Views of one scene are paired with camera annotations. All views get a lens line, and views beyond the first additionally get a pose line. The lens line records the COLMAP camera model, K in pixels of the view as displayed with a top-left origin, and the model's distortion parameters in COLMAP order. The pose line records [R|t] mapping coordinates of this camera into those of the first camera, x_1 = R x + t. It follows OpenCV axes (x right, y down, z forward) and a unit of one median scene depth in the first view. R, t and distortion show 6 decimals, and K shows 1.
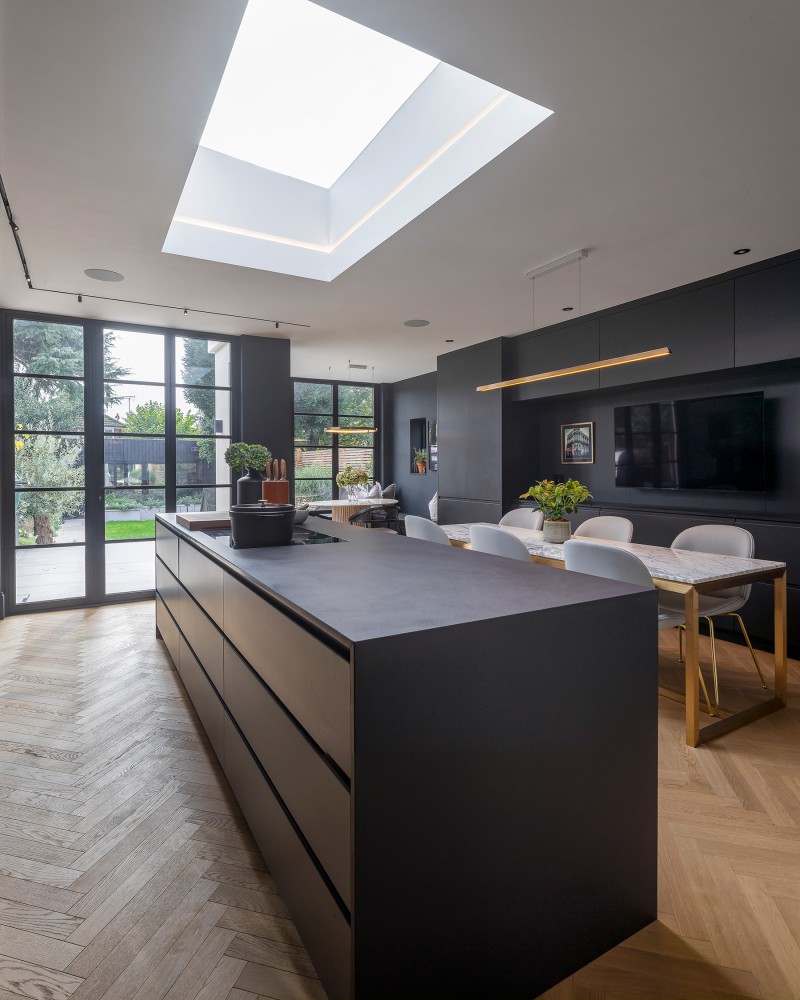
lens RADIAL K [[462.9, 0, 355.9], [0, 462.9, 477.7], [0, 0, 1]] dist [-0.000986, 0.000347]
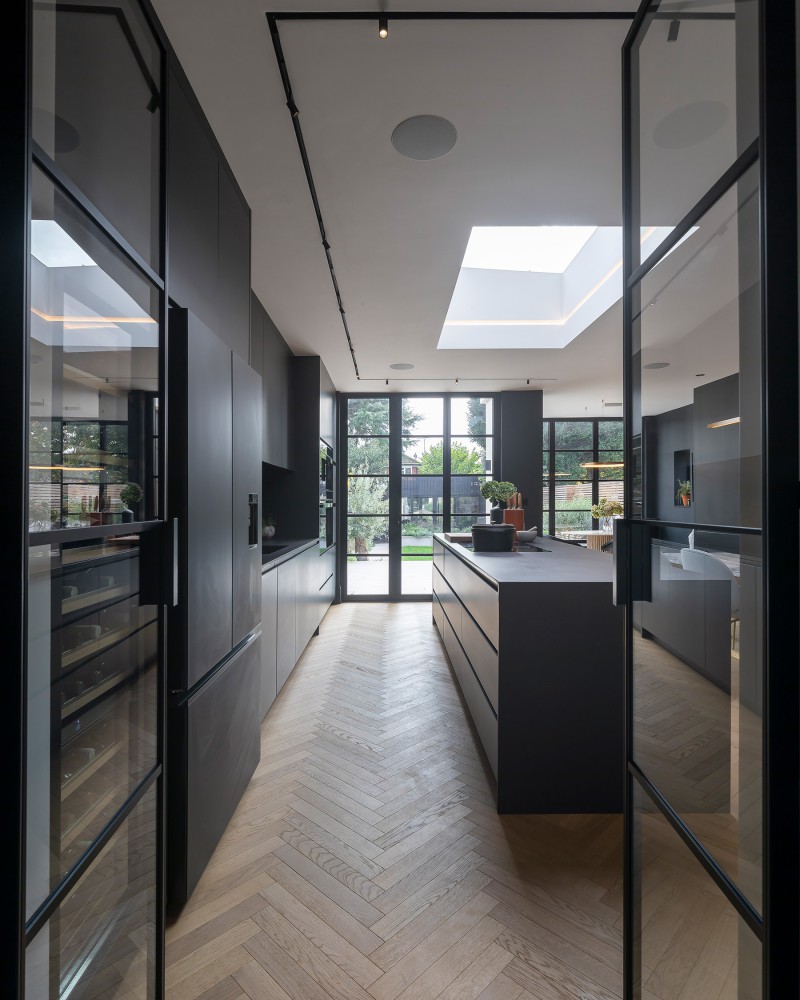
lens RADIAL K [[559.5, 0, 400.0], [0, 559.5, 500.0], [0, 0, 1]] dist [-0.001396, -0.000511]
pose [[0.871574, -0.002047, -0.490259, 0.246276], [-0.010753, 0.999671, -0.023291, 0.015385], [0.490145, 0.025571, 0.871266, -0.414171]]
